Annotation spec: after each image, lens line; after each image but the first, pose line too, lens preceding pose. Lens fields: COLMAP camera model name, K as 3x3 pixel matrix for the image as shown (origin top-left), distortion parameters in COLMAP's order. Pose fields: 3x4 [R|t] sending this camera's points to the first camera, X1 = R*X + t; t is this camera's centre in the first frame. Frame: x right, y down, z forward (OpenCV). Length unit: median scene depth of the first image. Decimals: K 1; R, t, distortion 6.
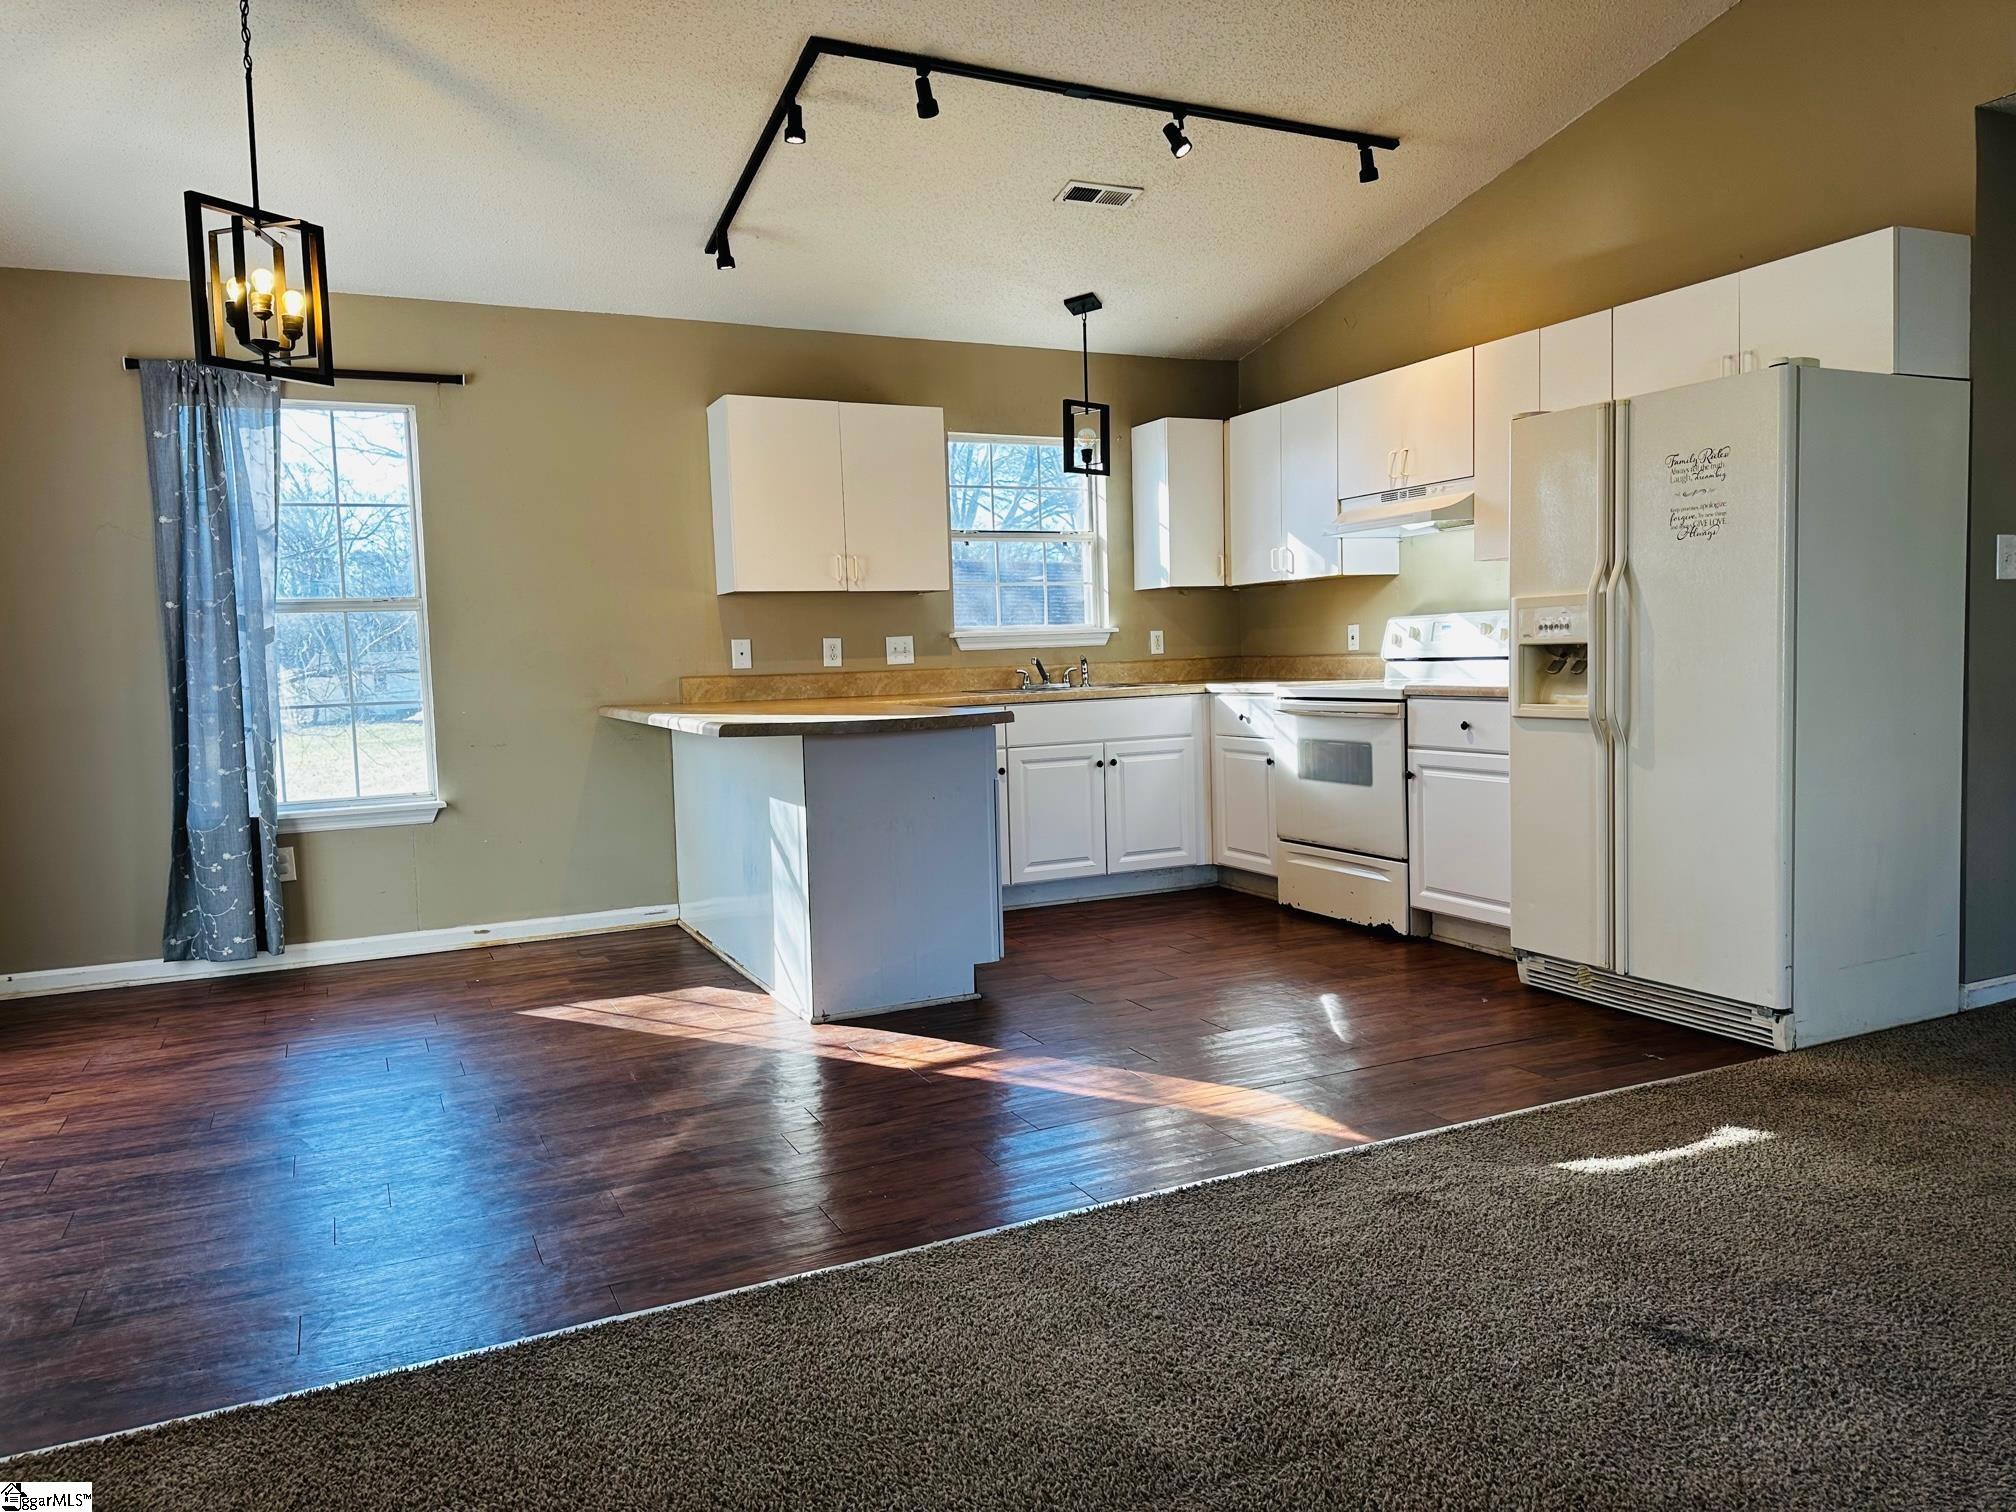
lens RADIAL K [[1382.8, 0, 1022.9], [0, 1382.8, 762.2], [0, 0, 1]] dist [0.058224, -0.074847]
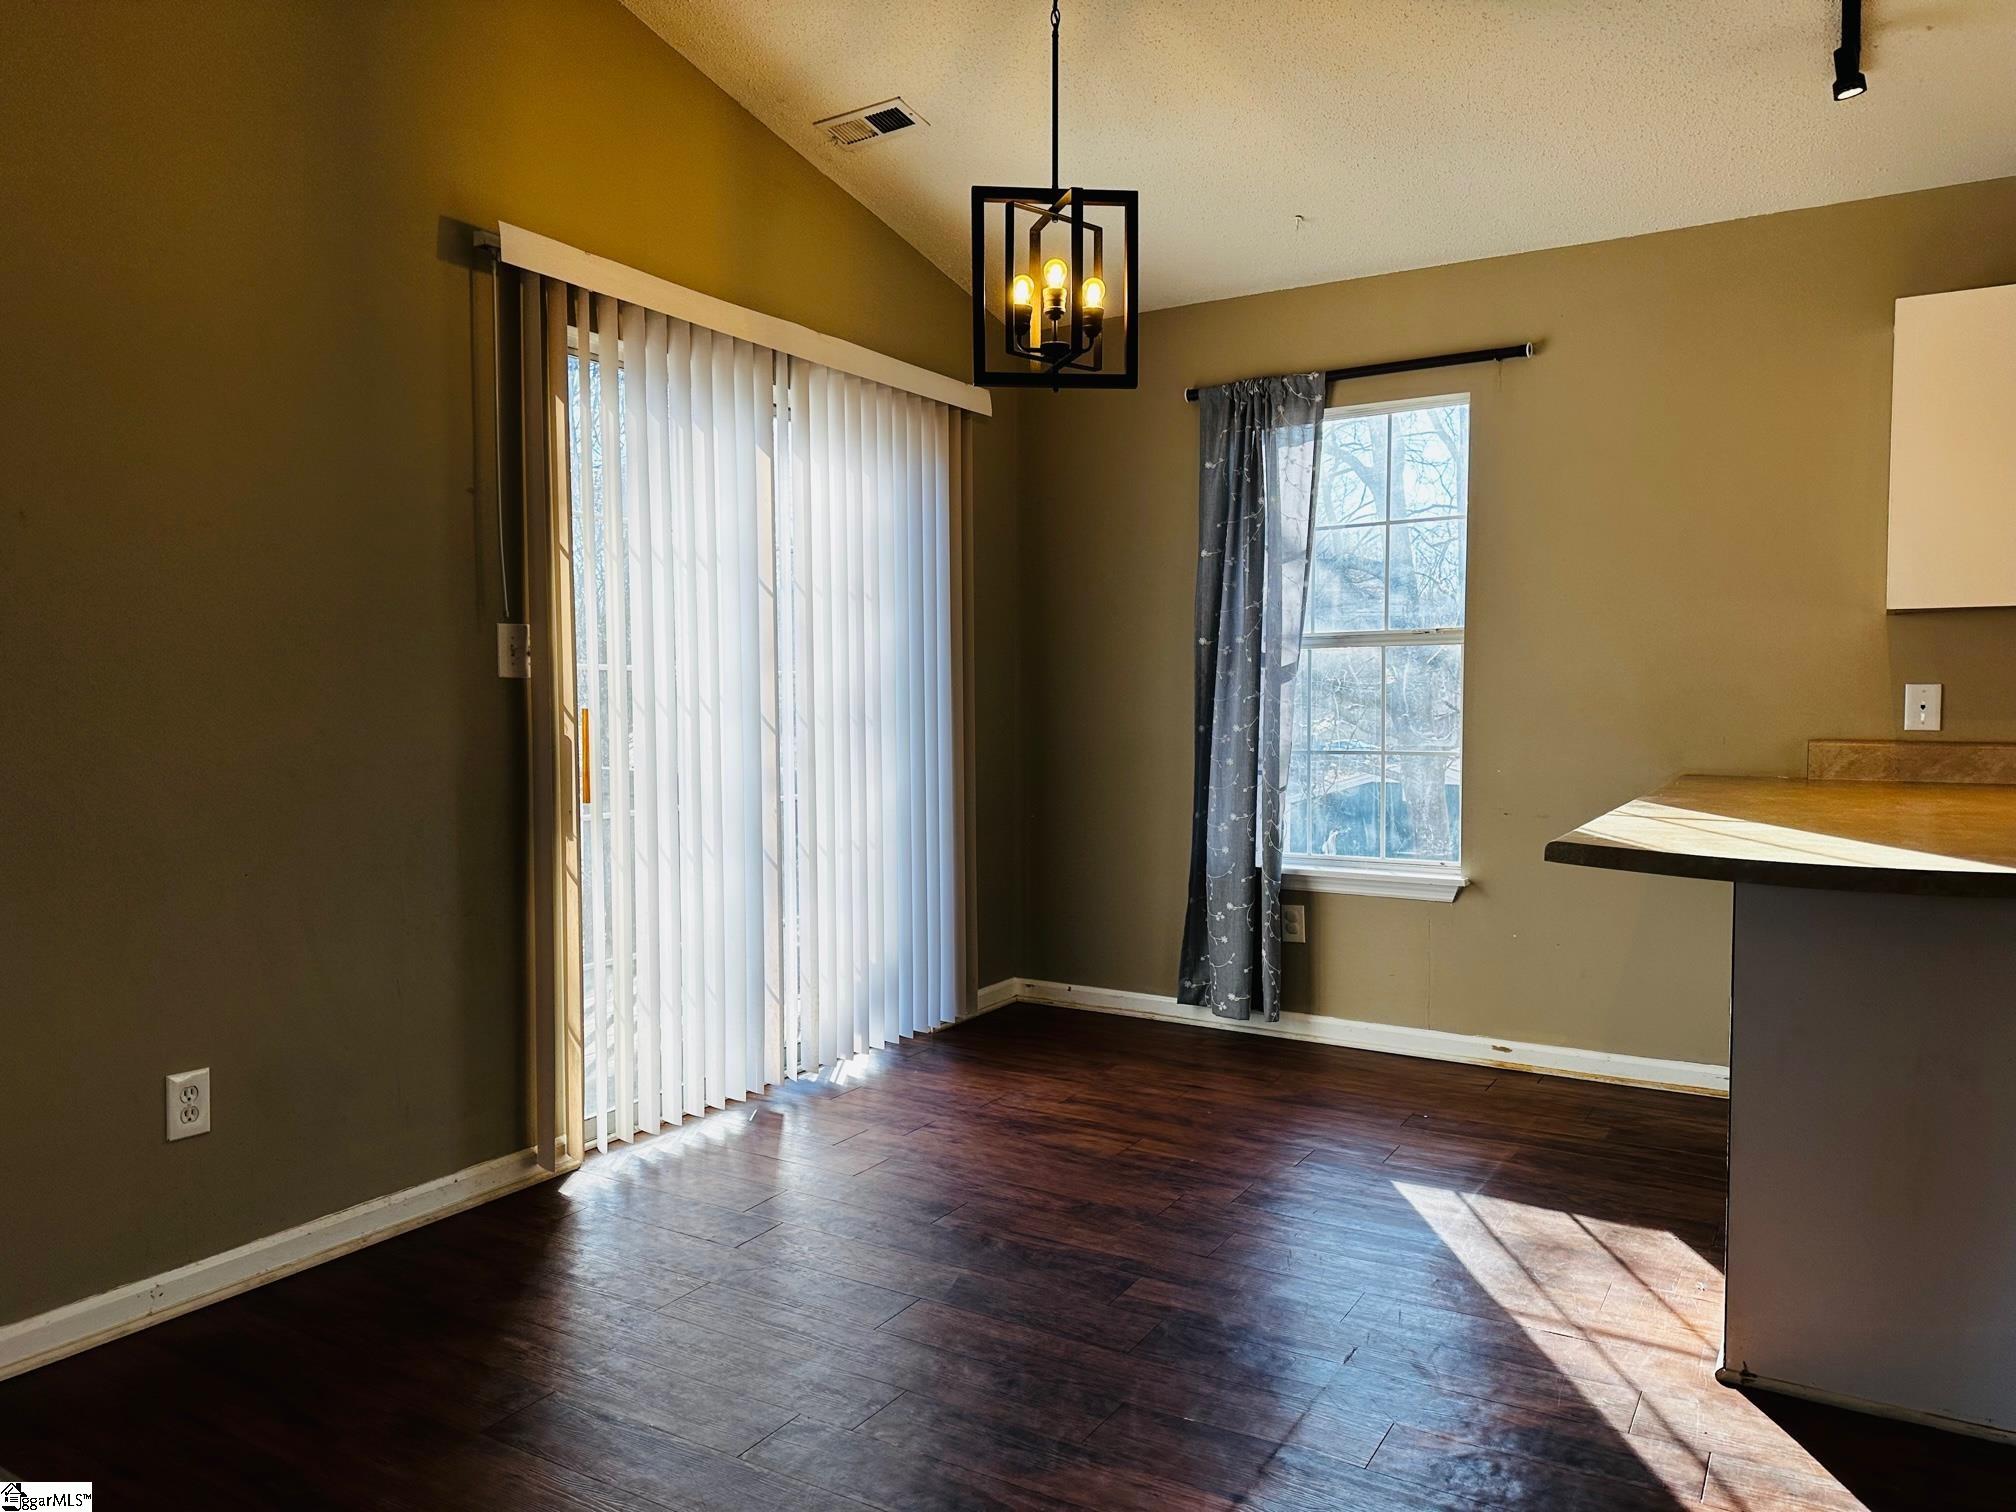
lens RADIAL K [[1382.8, 0, 1019.1], [0, 1382.8, 764.8], [0, 0, 1]] dist [0.058224, -0.074847]
pose [[0.547452, 0.072271, -0.833711, 0.122222], [-0.079421, 0.996254, 0.034210, -0.047425], [0.833060, 0.047486, 0.551141, 0.354308]]
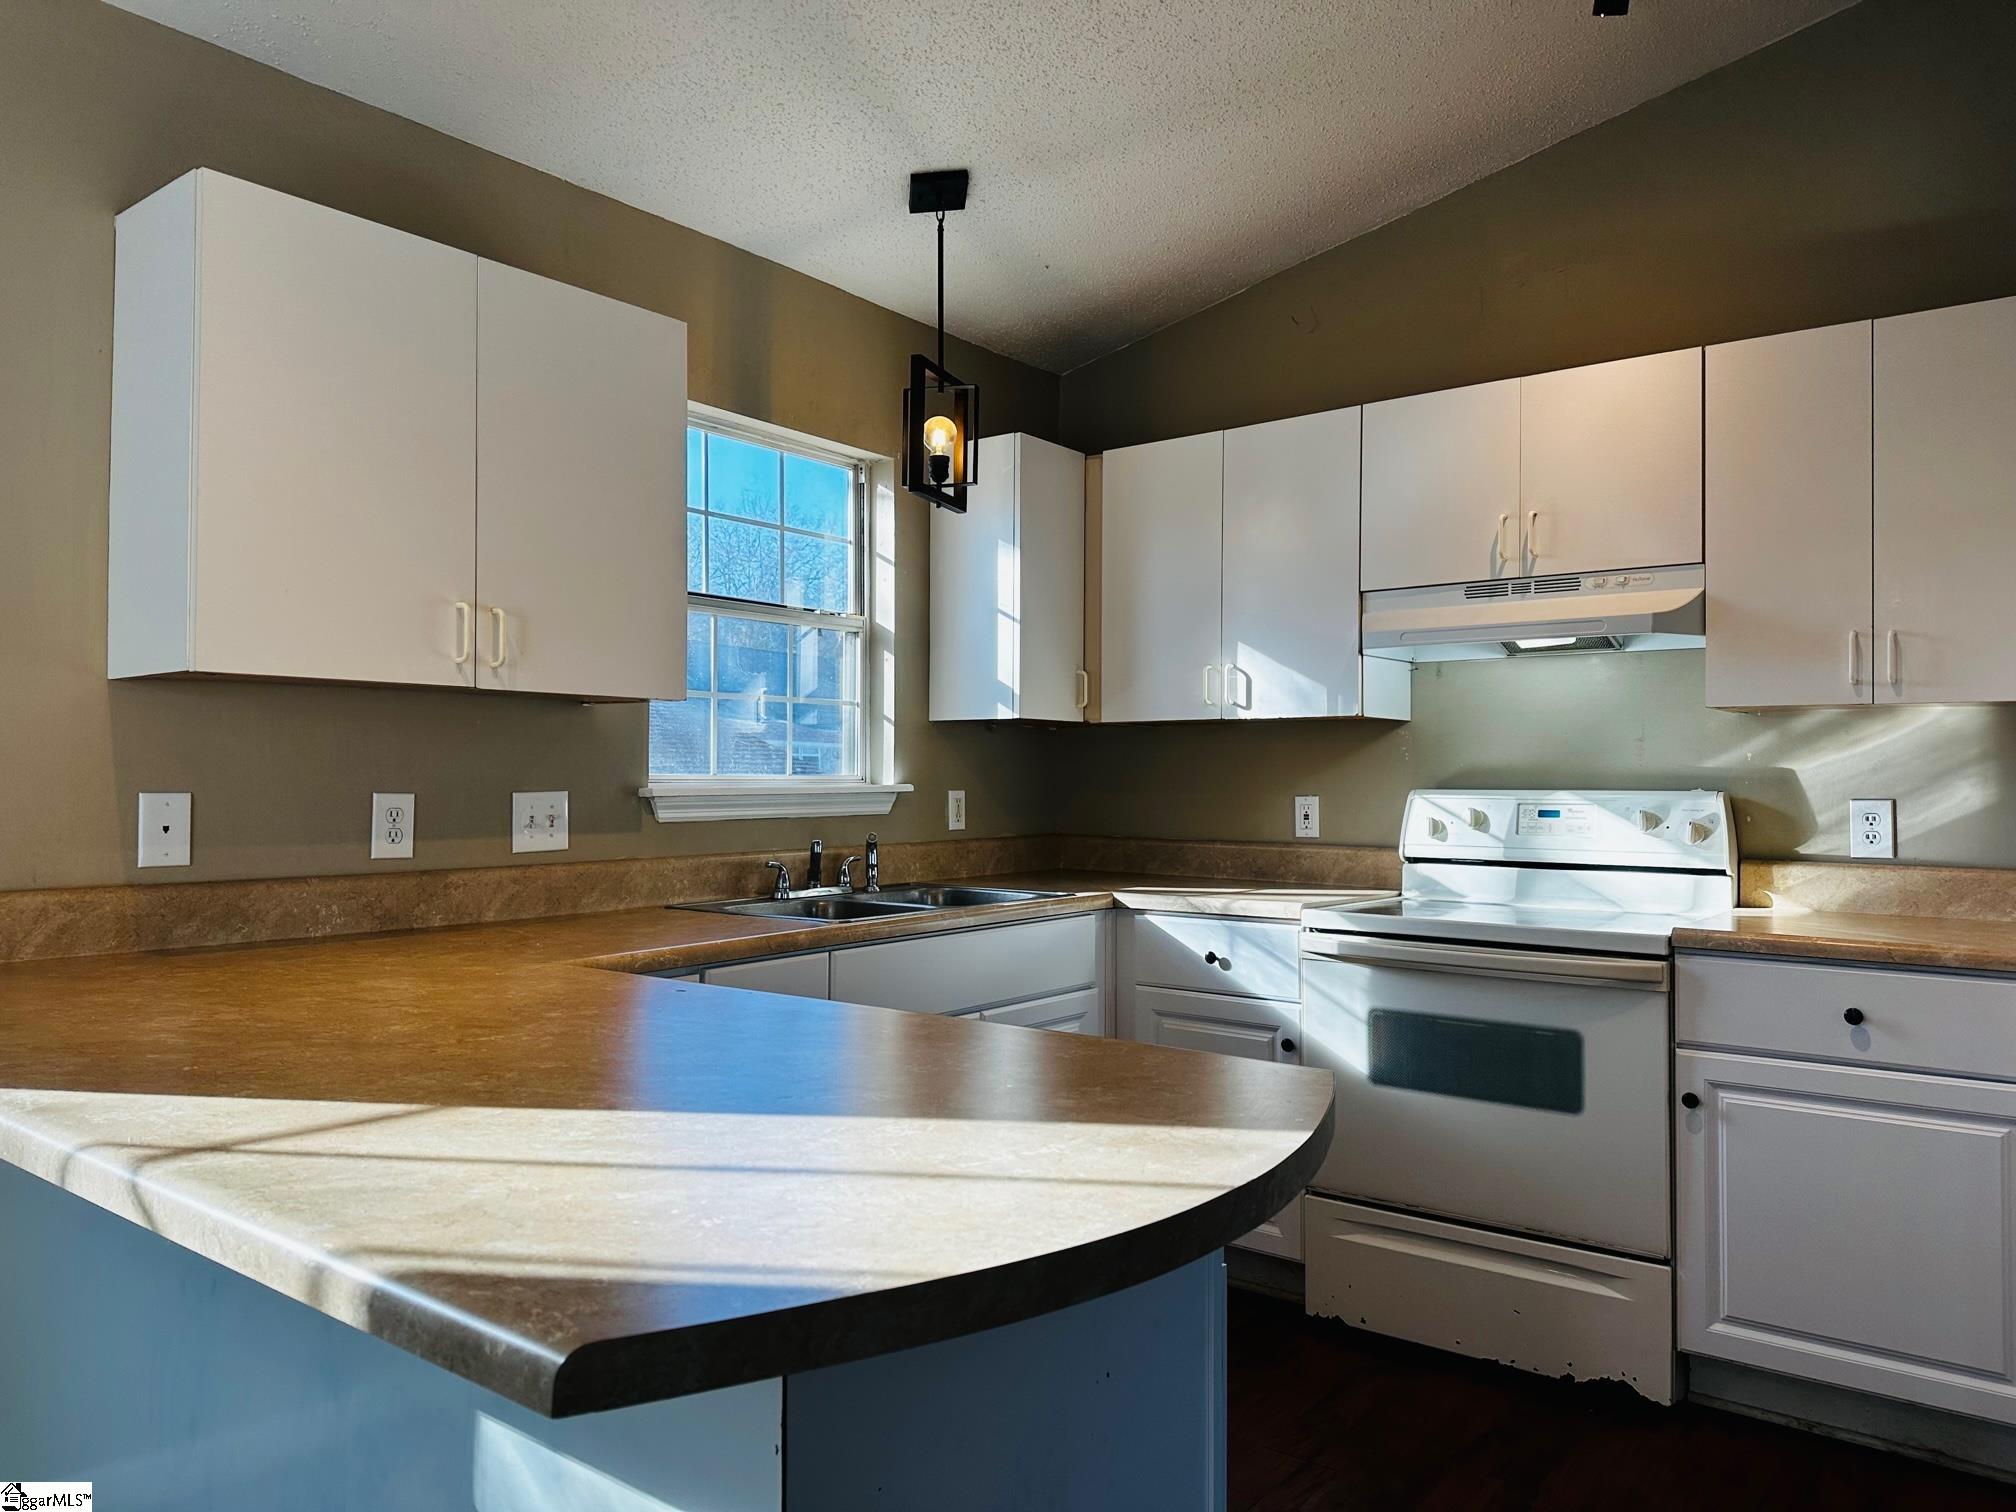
lens RADIAL K [[1382.8, 0, 1024.7], [0, 1382.8, 761.8], [0, 0, 1]] dist [0.058224, -0.074847]
pose [[0.896661, 0.040165, 0.440891, -0.184773], [0.002668, 0.995368, -0.096105, -0.067358], [-0.442709, 0.087350, 0.892401, 0.613413]]
